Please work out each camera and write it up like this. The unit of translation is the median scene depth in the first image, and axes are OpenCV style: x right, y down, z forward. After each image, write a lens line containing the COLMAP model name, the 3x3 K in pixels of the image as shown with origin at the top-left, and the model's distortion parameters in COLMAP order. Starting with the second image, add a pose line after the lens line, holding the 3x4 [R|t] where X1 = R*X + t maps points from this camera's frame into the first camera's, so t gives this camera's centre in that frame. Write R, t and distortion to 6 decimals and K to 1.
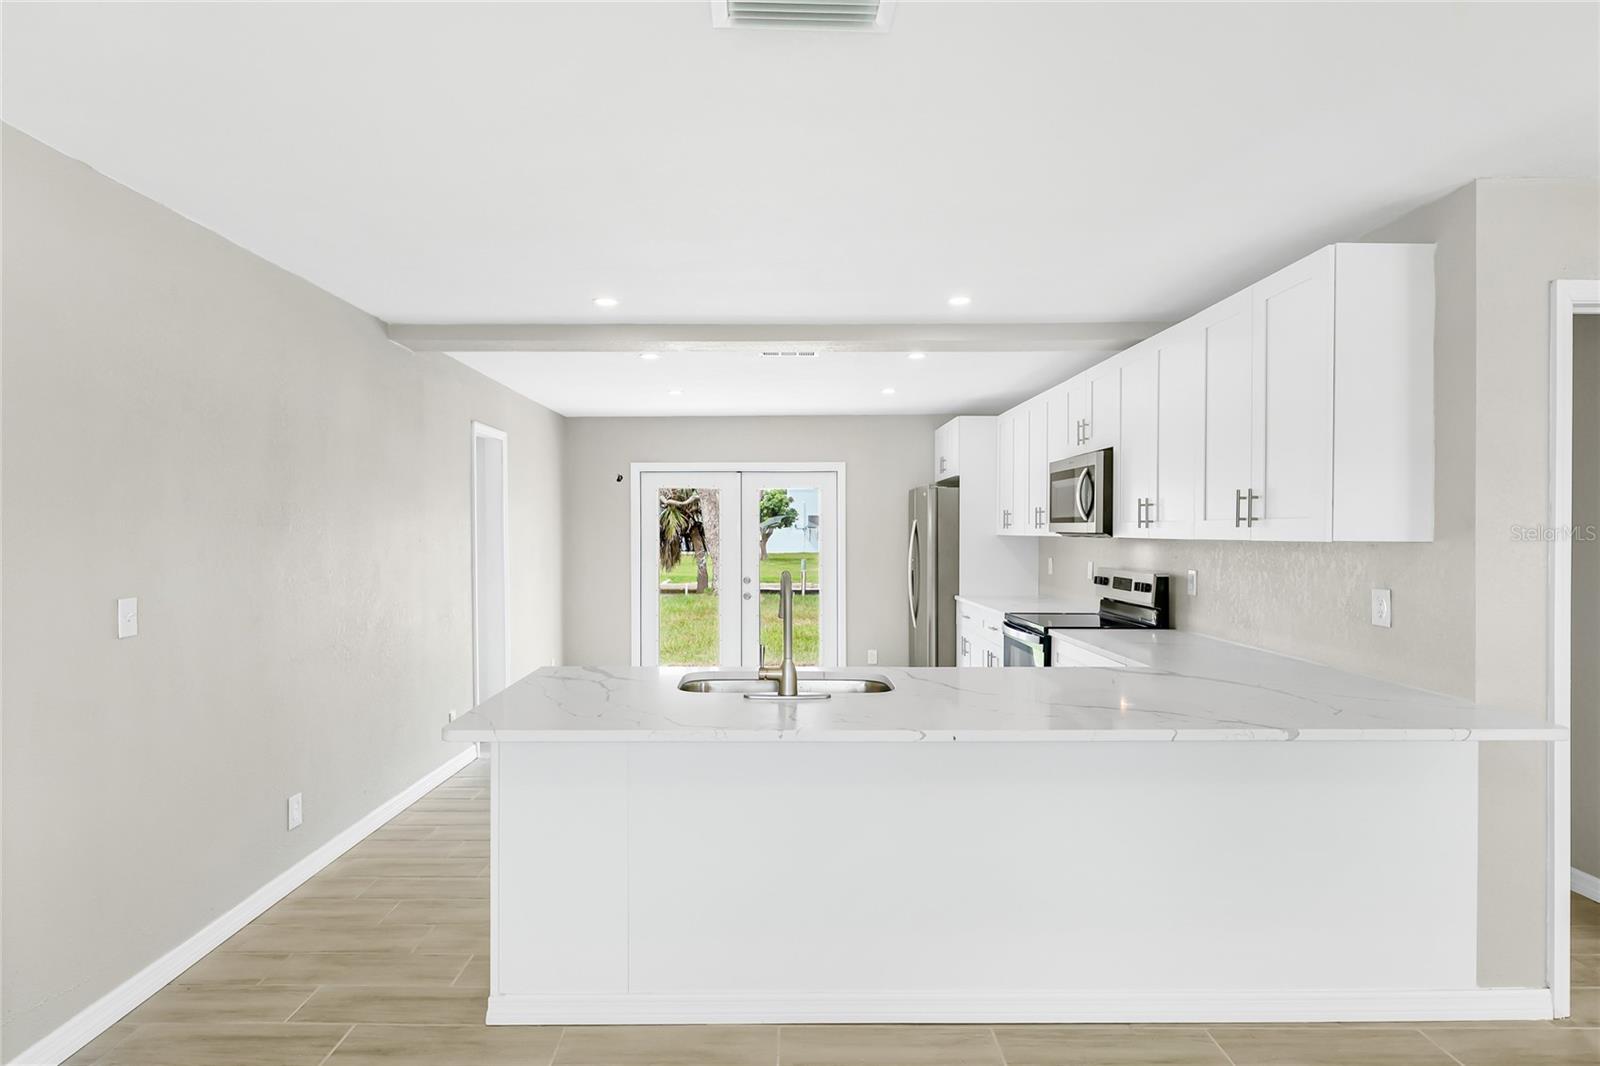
lens RADIAL K [[917.0, 0, 789.6], [0, 917.0, 534.8], [0, 0, 1]] dist [0.004846, 0.000040]
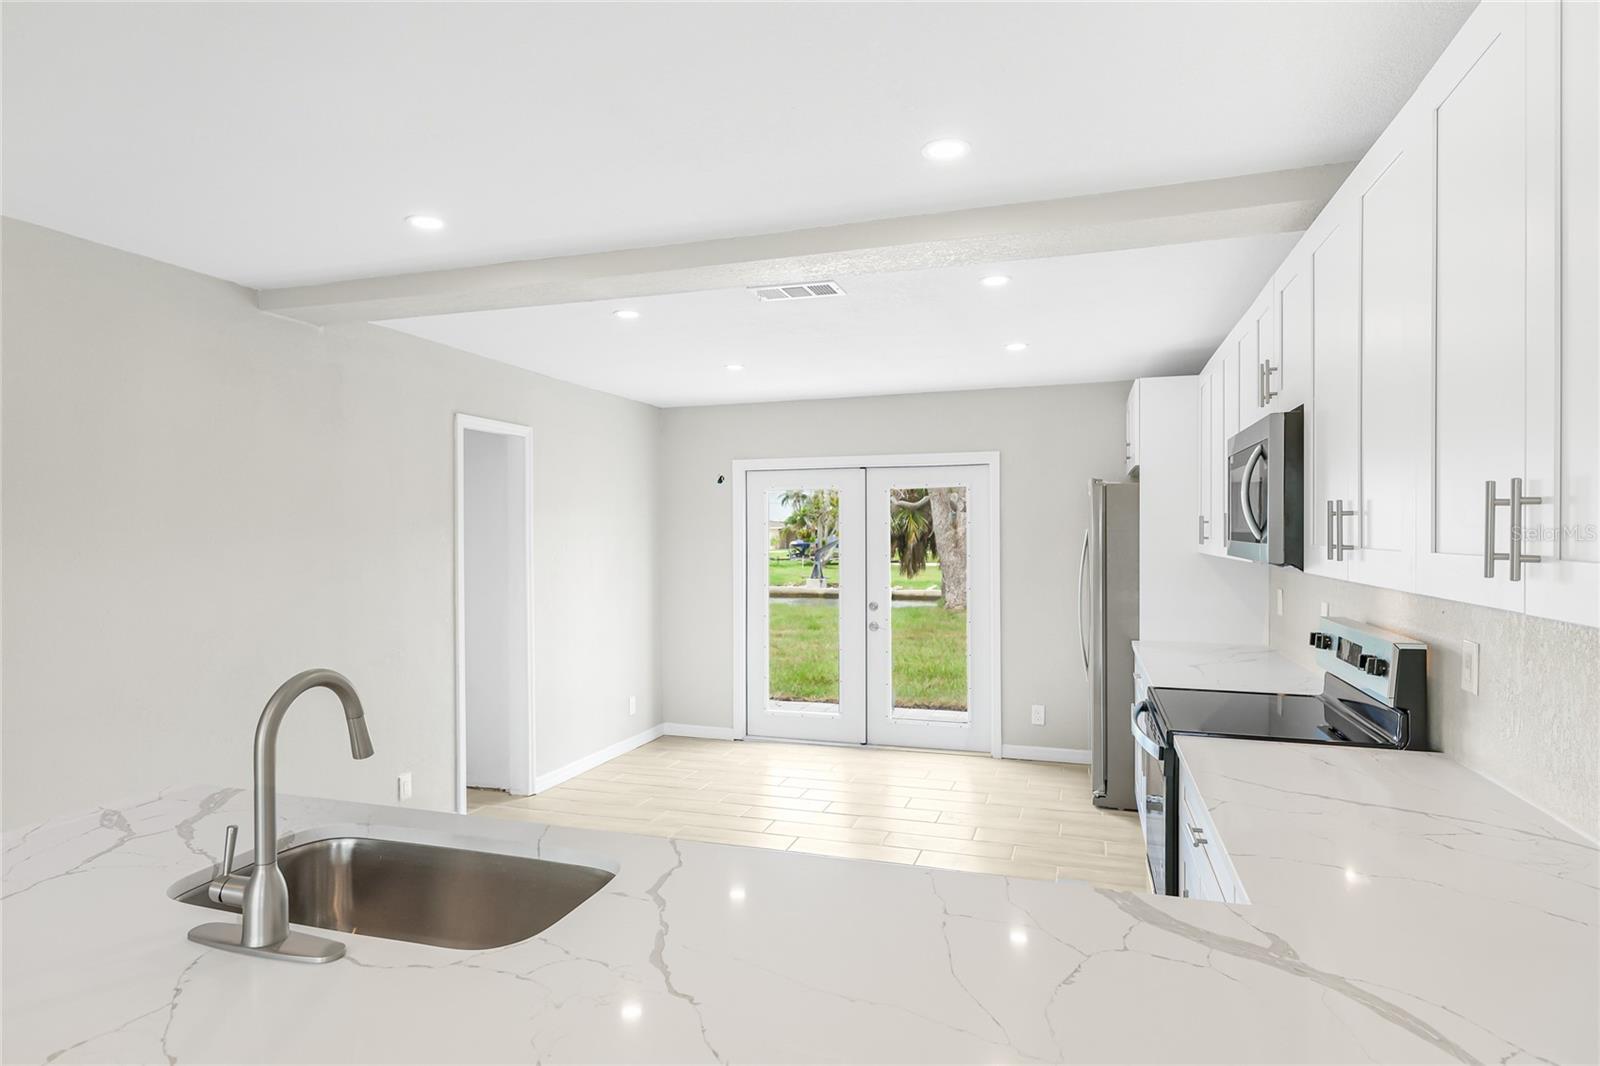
lens RADIAL K [[917.0, 0, 801.5], [0, 917.0, 533.5], [0, 0, 1]] dist [0.004846, 0.000040]
pose [[0.944526, -0.001279, -0.328435, 0.234500], [0.001209, 0.999999, -0.000418, -0.018608], [0.328435, -0.000003, 0.944527, 0.369594]]
